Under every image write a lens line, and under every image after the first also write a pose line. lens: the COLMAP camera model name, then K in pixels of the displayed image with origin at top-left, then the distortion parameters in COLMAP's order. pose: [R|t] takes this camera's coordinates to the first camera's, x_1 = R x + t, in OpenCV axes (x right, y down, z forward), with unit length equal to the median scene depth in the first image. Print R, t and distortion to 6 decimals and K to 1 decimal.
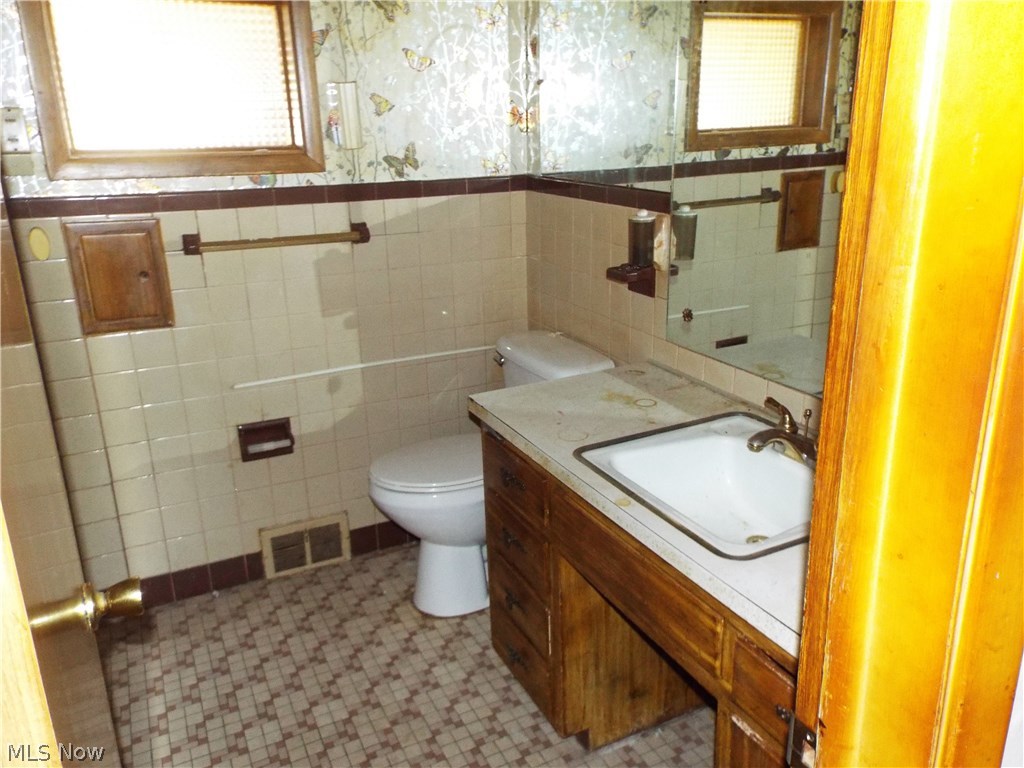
lens RADIAL K [[797.0, 0, 515.7], [0, 797.0, 384.6], [0, 0, 1]] dist [0.018831, -0.021433]
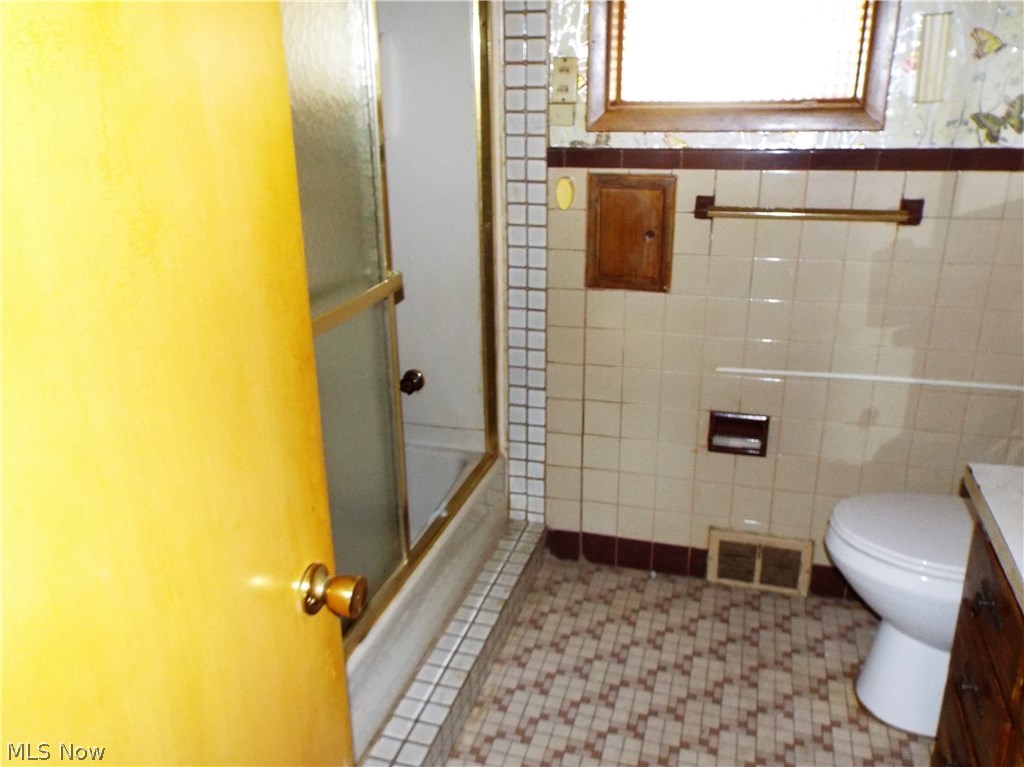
lens RADIAL K [[797.0, 0, 511.2], [0, 797.0, 384.4], [0, 0, 1]] dist [0.018831, -0.021433]
pose [[0.724055, 0.239395, -0.646865, 0.067396], [-0.208684, 0.969915, 0.125365, -0.044437], [0.657416, 0.044219, 0.752230, 0.167304]]
